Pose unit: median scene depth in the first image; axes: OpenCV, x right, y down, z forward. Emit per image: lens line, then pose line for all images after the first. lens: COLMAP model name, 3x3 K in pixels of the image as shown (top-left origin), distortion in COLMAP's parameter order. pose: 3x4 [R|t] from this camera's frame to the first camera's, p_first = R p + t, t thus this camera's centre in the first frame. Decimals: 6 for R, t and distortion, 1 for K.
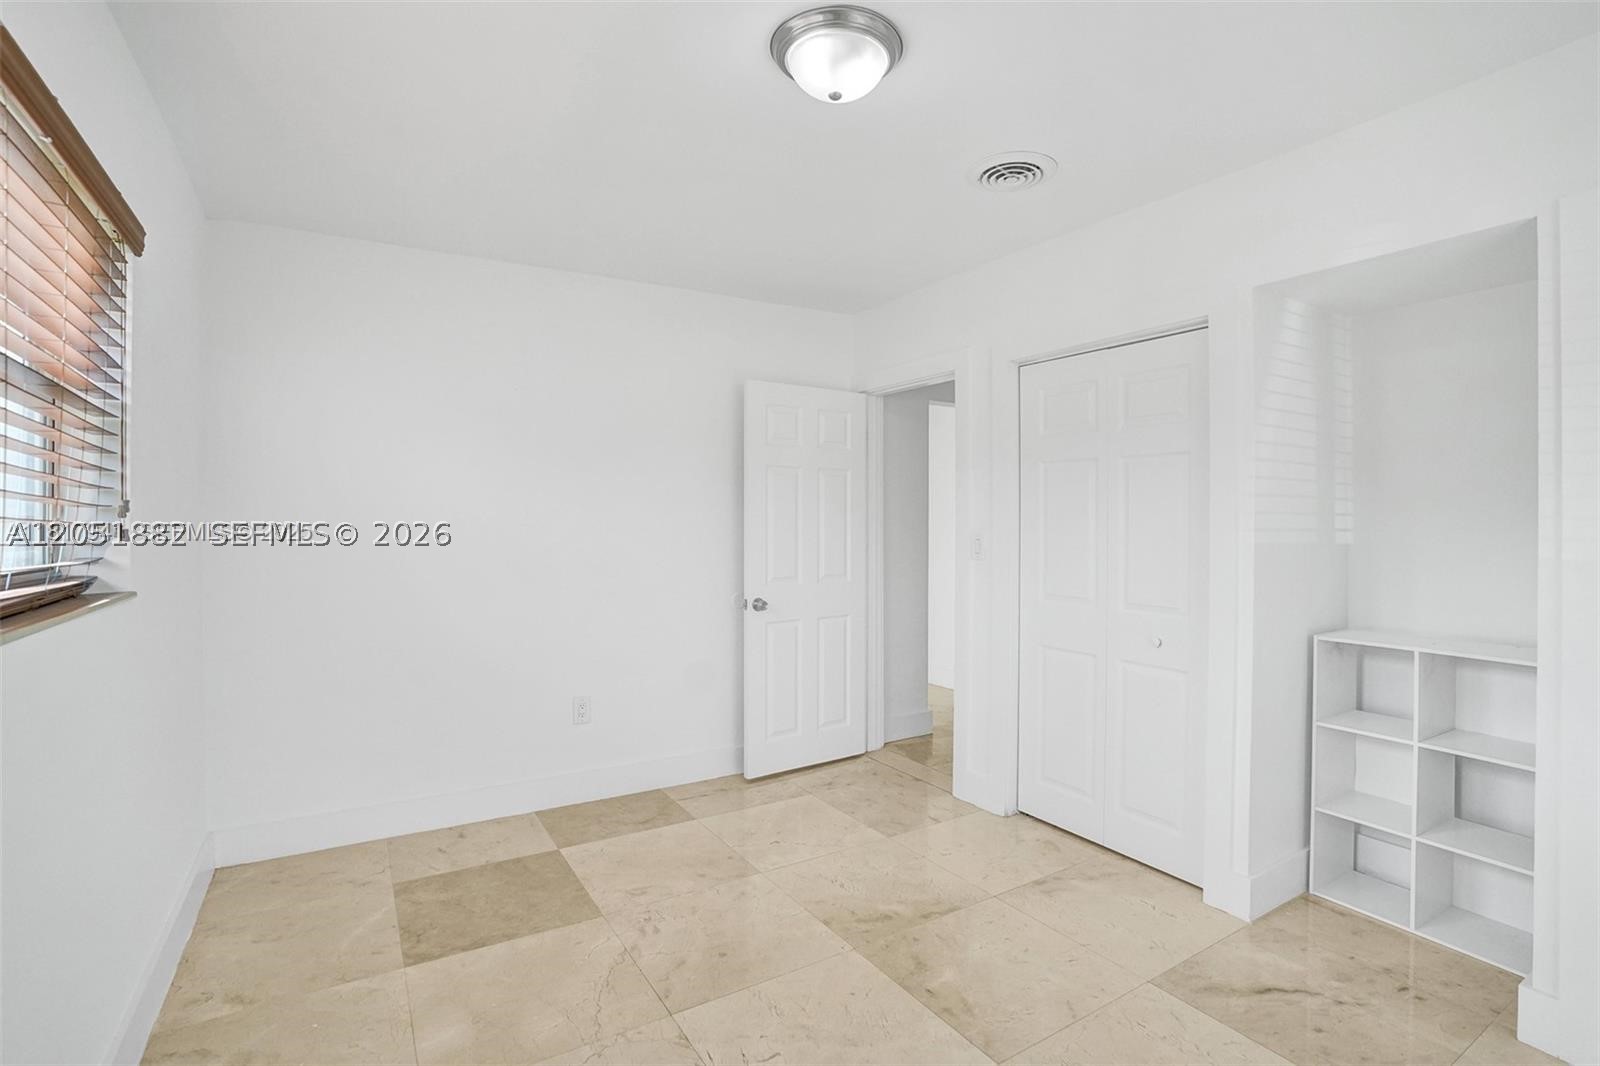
lens RADIAL K [[749.4, 0, 806.5], [0, 749.4, 531.6], [0, 0, 1]] dist [-0.072406, 0.031470]
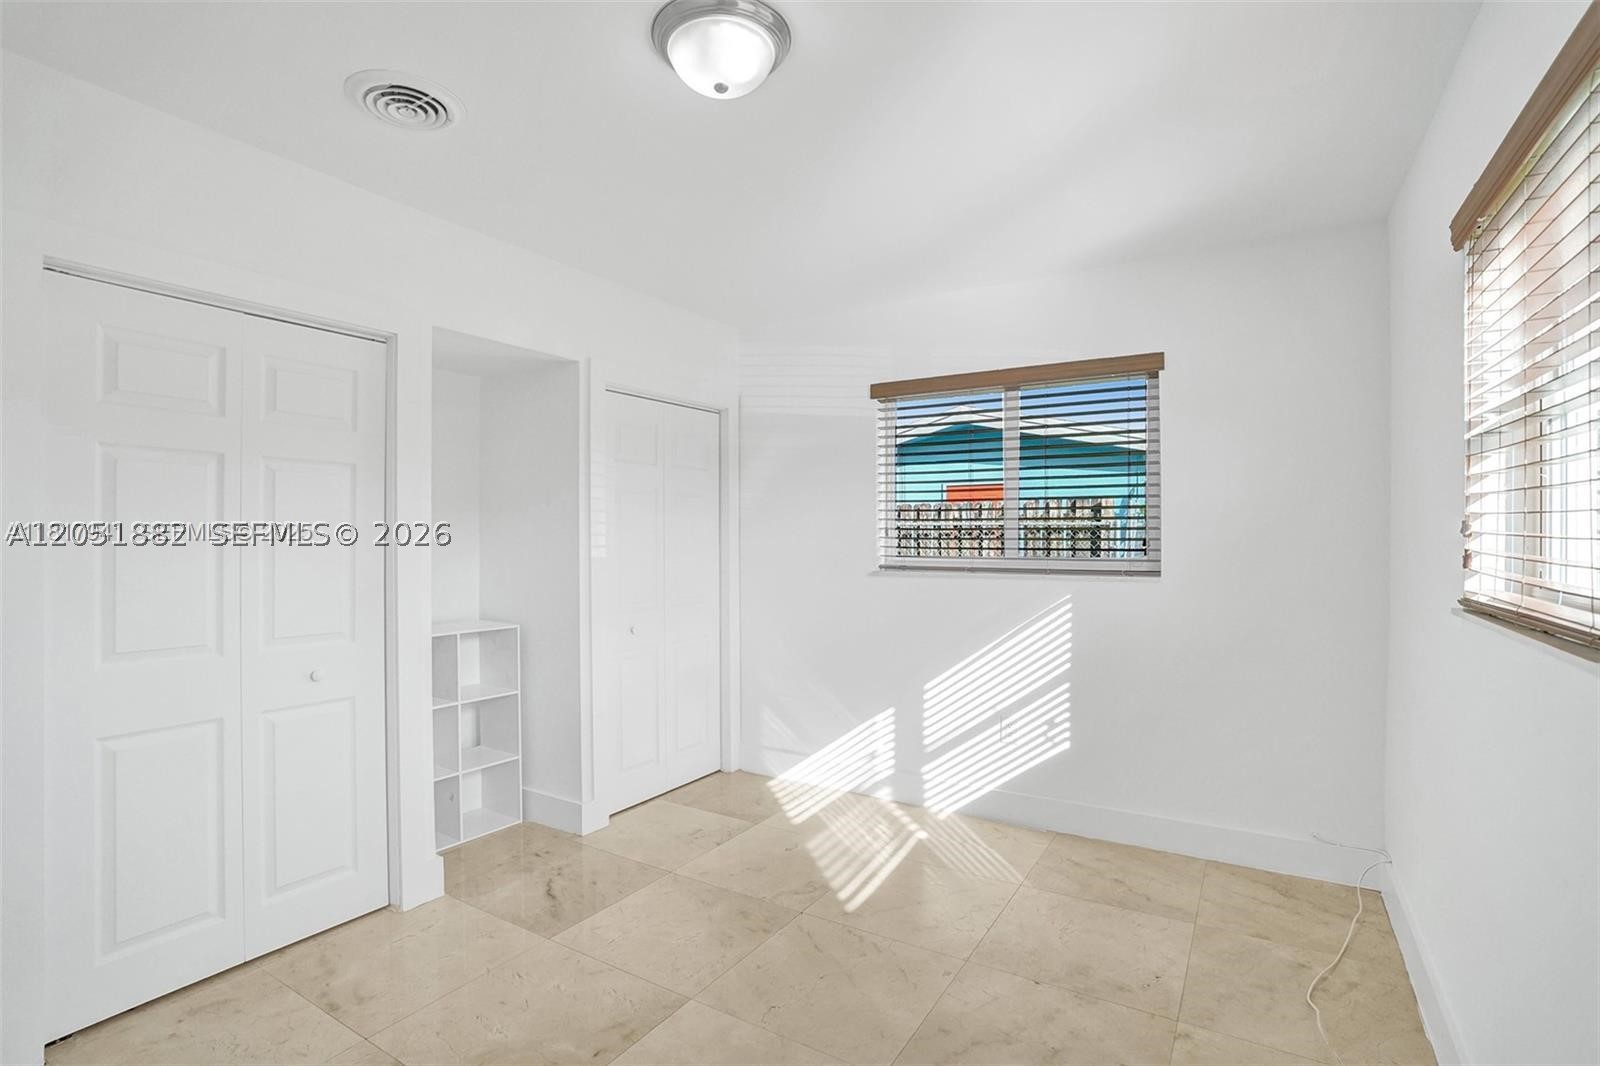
lens RADIAL K [[773.6, 0, 808.8], [0, 773.6, 531.5], [0, 0, 1]] dist [-0.047690, 0.000894]
pose [[-0.460336, -0.001019, 0.887744, -0.606609], [0.005724, 0.999975, 0.004116, -0.021011], [-0.887726, 0.006976, -0.460319, 0.916313]]
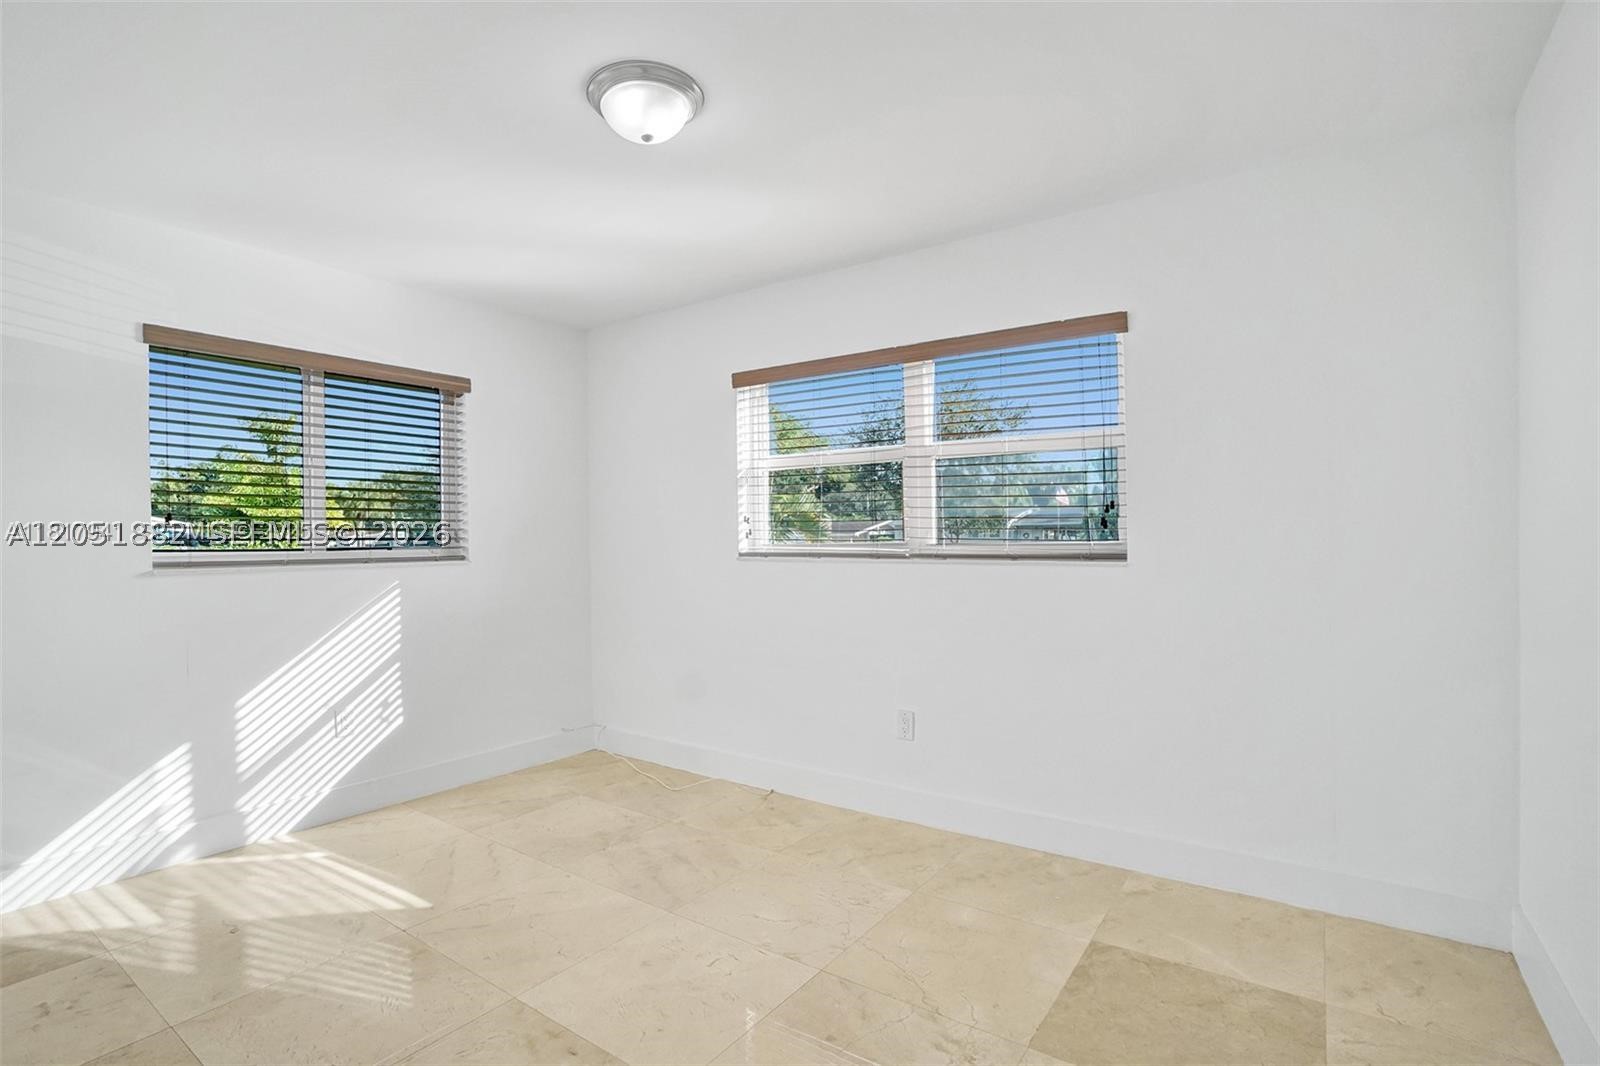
lens RADIAL K [[749.4, 0, 806.5], [0, 749.4, 531.6], [0, 0, 1]] dist [-0.072406, 0.031470]
pose [[-0.916620, 0.000124, -0.399760, 0.197268], [0.002489, 0.999982, -0.005397, 0.013108], [0.399752, -0.005942, -0.916604, 1.457666]]
